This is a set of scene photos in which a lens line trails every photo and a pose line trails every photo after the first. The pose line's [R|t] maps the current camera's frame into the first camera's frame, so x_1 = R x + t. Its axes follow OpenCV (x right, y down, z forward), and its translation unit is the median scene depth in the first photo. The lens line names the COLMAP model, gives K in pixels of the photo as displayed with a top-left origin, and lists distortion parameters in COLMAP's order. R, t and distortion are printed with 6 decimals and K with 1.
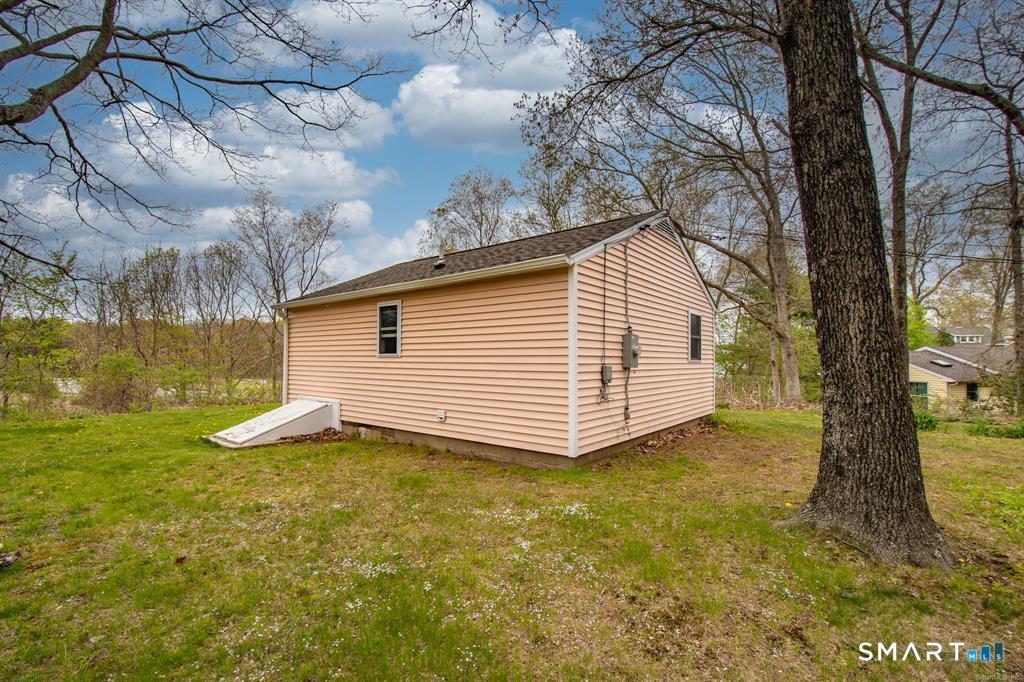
lens RADIAL K [[448.9, 0, 513.6], [0, 448.9, 348.4], [0, 0, 1]] dist [0.029252, -0.024833]
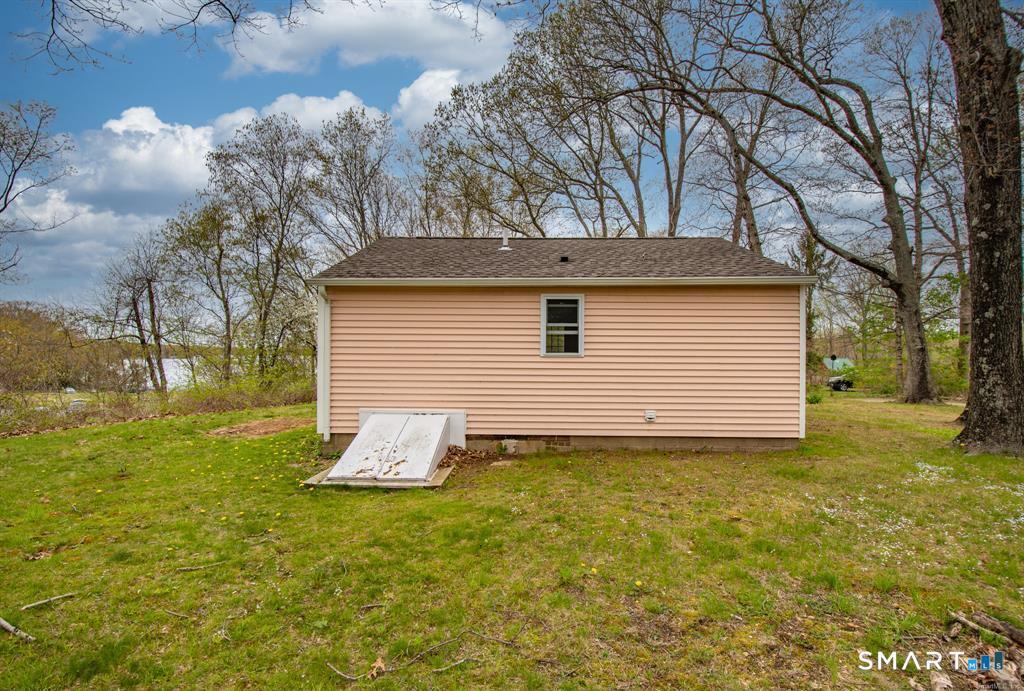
lens RADIAL K [[460.2, 0, 512.0], [0, 460.2, 345.5], [0, 0, 1]] dist [-0.001114, -0.000279]
pose [[0.785107, 0.006892, 0.619321, -0.919560], [-0.017511, 0.999785, 0.011073, -0.010958], [-0.619112, -0.019539, 0.785059, 0.348376]]
